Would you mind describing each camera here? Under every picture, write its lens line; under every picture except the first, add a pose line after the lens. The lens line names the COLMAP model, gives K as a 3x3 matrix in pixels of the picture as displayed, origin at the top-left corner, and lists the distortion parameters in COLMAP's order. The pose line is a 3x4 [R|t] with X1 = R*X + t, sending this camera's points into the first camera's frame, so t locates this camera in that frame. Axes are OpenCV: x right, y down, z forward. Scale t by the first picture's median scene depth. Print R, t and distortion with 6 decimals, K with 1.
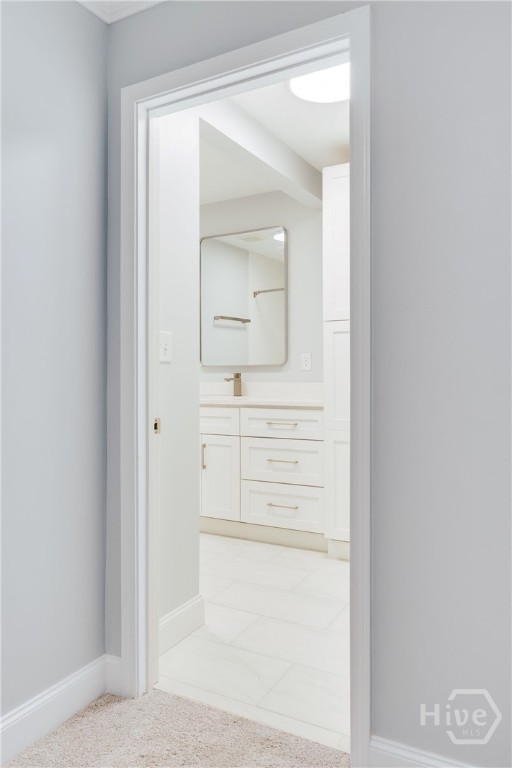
lens RADIAL K [[601.7, 0, 256.0], [0, 601.7, 384.0], [0, 0, 1]] dist [0.000305, 0.000180]
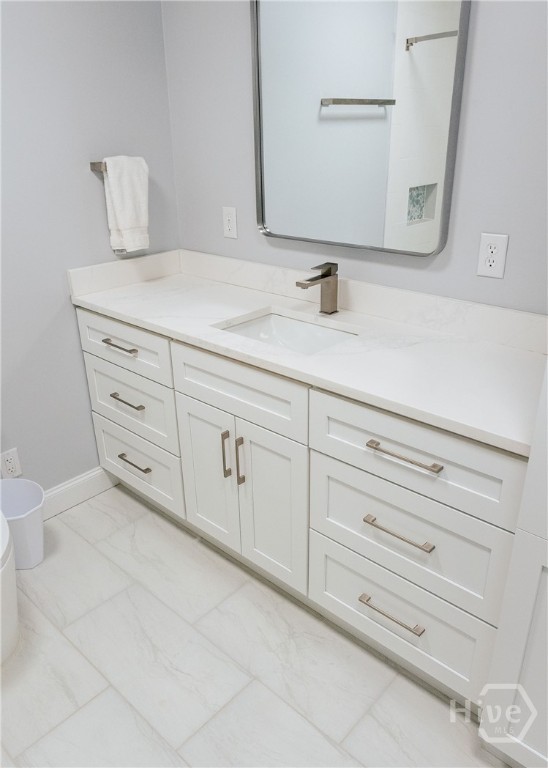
lens RADIAL K [[571.5, 0, 288.4], [0, 571.5, 379.9], [0, 0, 1]] dist [-0.001611, -0.000769]
pose [[0.973359, 0.087622, -0.211885, 0.037579], [0.004210, 0.917115, 0.398601, -0.108710], [0.229249, -0.388873, 0.892313, 0.571086]]
